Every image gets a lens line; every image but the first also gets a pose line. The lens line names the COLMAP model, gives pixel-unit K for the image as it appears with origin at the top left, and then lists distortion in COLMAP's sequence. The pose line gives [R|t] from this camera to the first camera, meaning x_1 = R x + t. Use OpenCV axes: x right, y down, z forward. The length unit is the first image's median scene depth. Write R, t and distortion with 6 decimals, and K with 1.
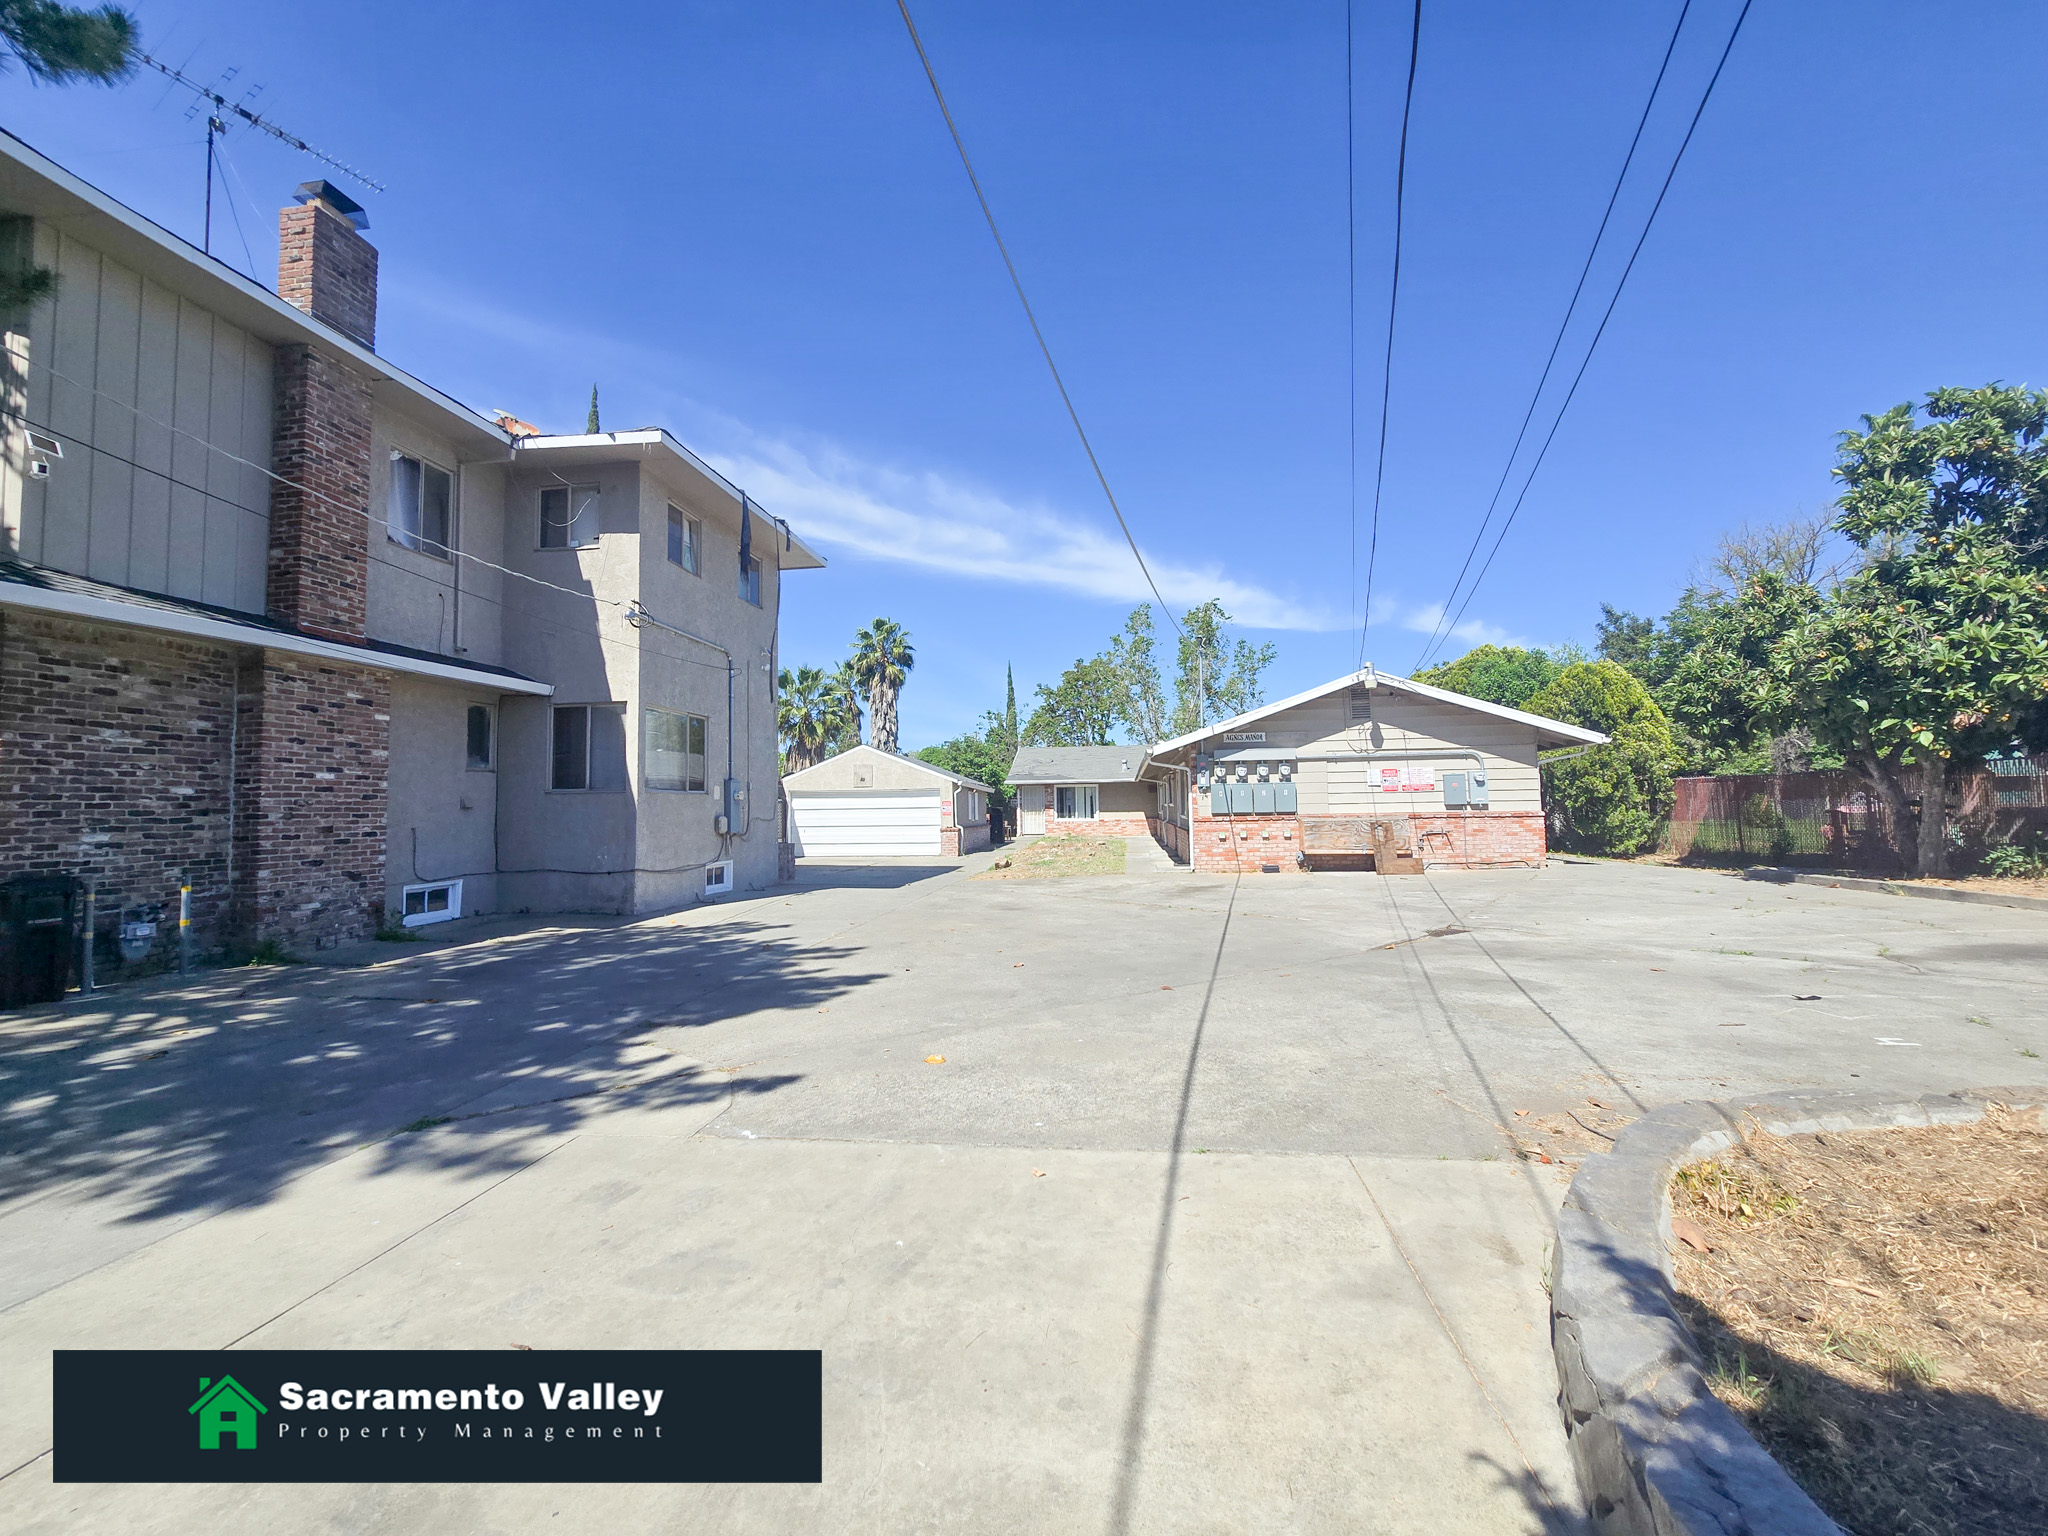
lens RADIAL K [[832.7, 0, 1006.2], [0, 832.7, 759.5], [0, 0, 1]] dist [-0.002624, -0.000010]
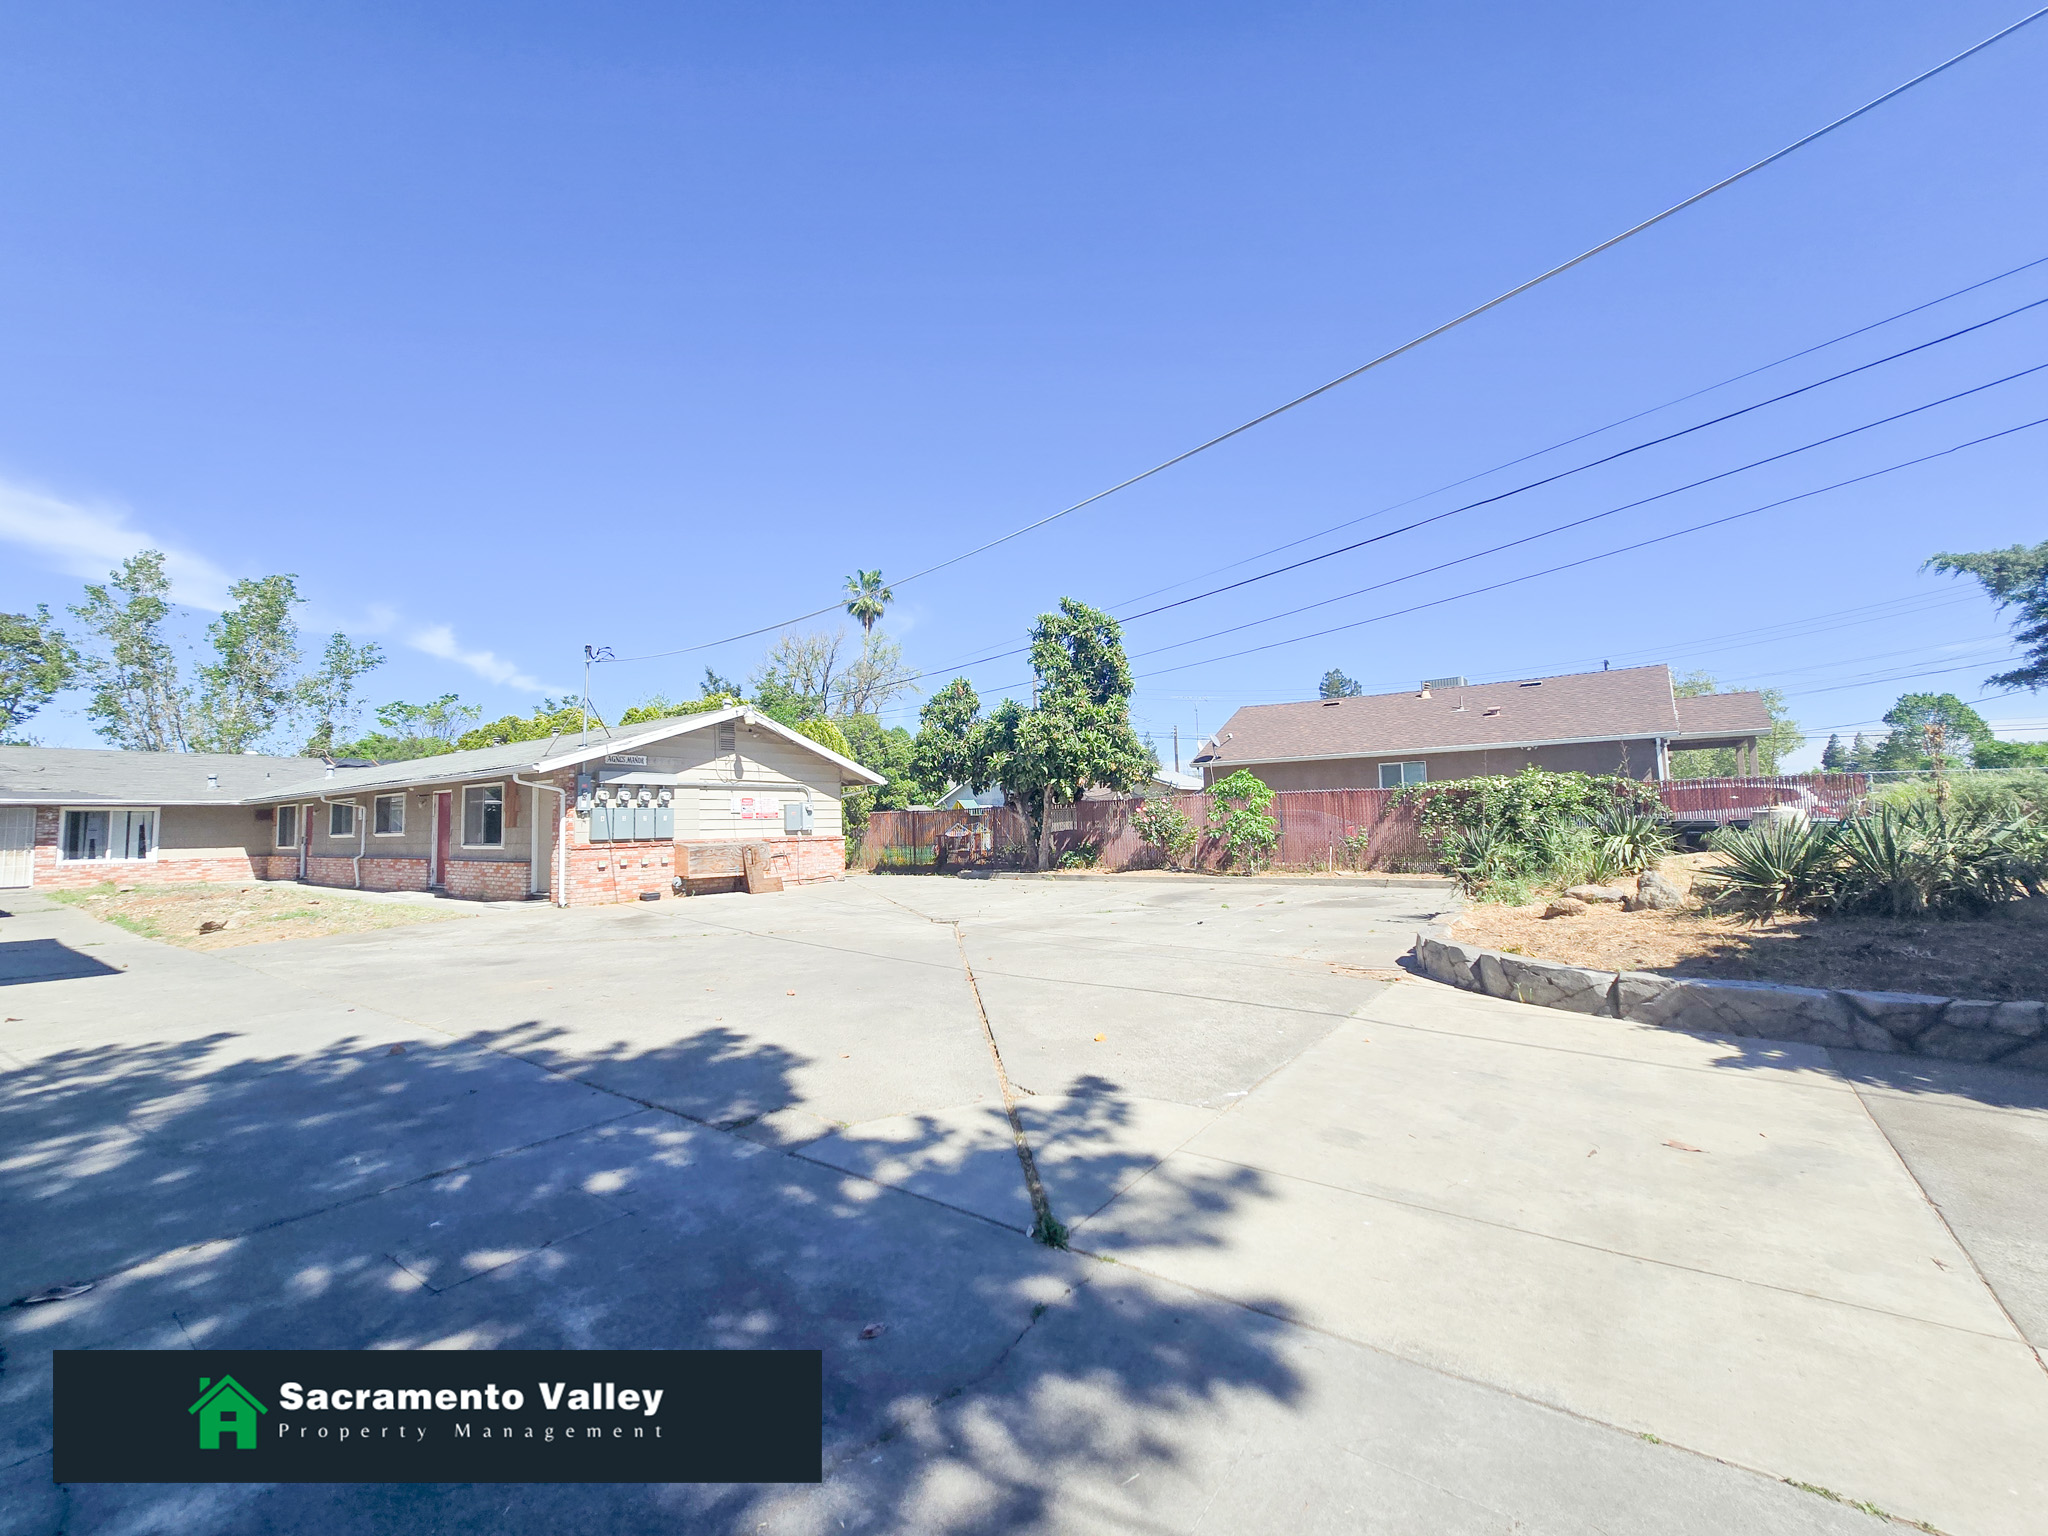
lens RADIAL K [[832.7, 0, 1006.2], [0, 832.7, 759.5], [0, 0, 1]] dist [-0.002624, -0.000010]
pose [[0.475378, 0.074976, 0.876581, -0.486820], [-0.038059, 0.997182, -0.064652, 0.025994], [-0.878958, -0.002628, 0.476892, 0.240558]]
